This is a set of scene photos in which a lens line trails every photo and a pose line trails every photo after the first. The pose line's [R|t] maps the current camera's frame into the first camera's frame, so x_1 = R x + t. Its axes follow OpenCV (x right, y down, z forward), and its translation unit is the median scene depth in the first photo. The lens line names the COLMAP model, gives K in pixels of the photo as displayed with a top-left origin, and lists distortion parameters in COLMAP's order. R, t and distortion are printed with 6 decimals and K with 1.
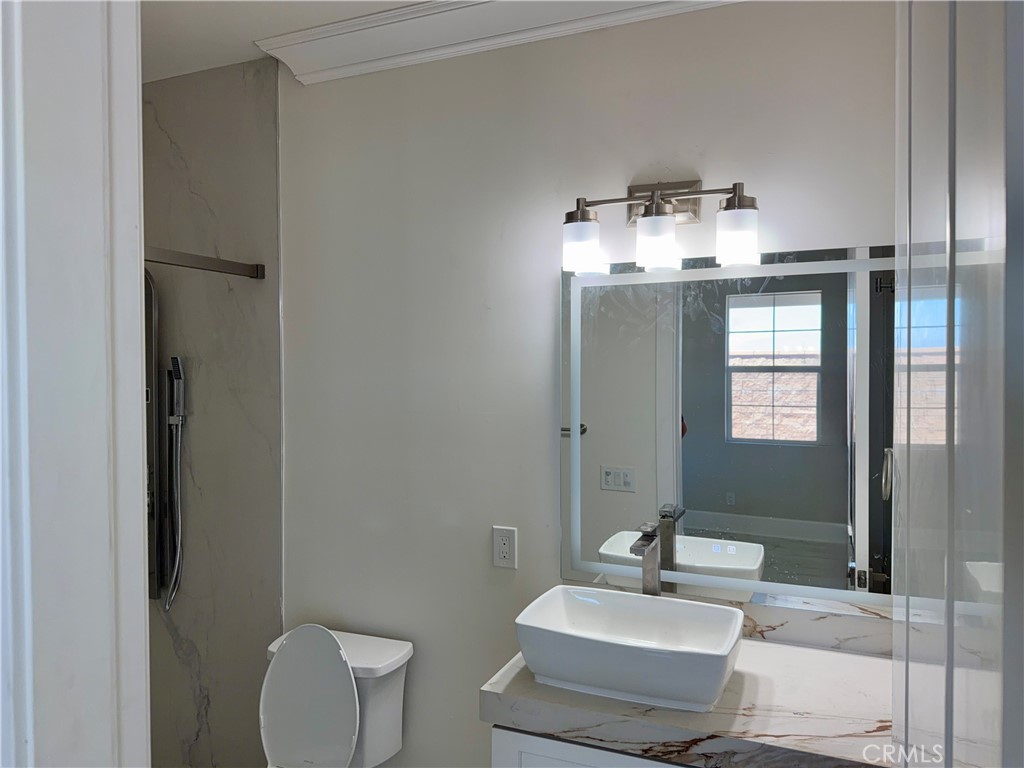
lens RADIAL K [[721.4, 0, 509.1], [0, 721.4, 384.5], [0, 0, 1]] dist [-0.003563, -0.025207]
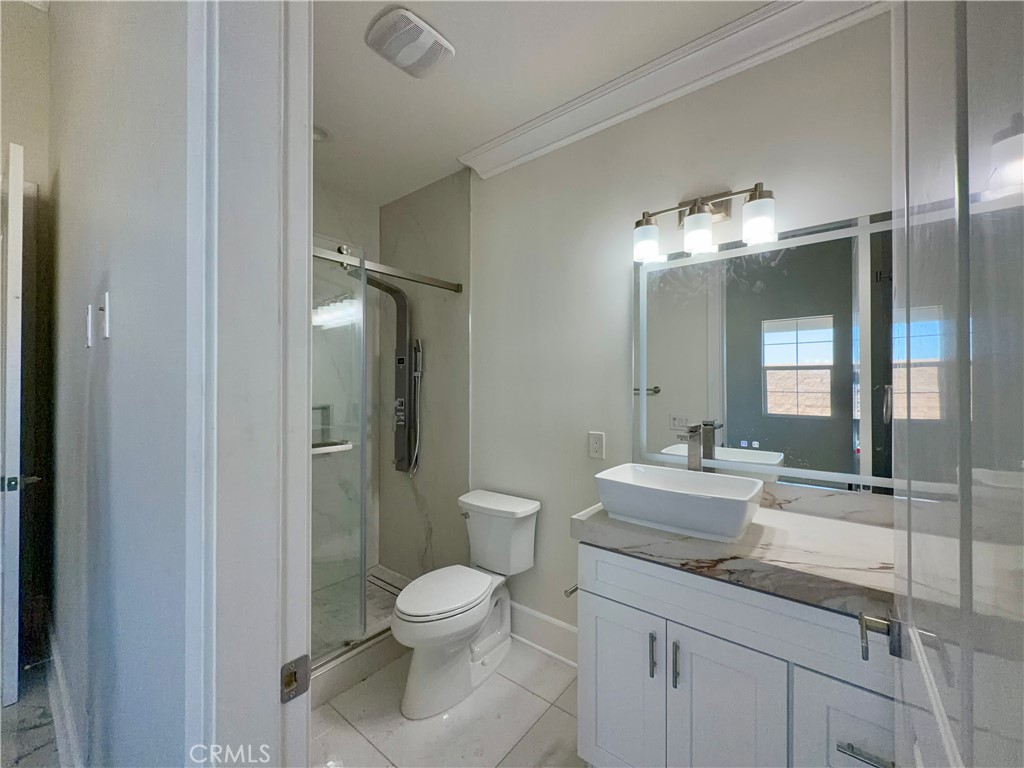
lens RADIAL K [[409.5, 0, 505.6], [0, 409.5, 378.0], [0, 0, 1]] dist [-0.014644, 0.001464]
pose [[0.962947, 0.004759, -0.269649, 0.048010], [-0.010144, 0.999776, -0.018579, 0.114178], [0.269500, 0.020626, 0.962779, 0.090951]]
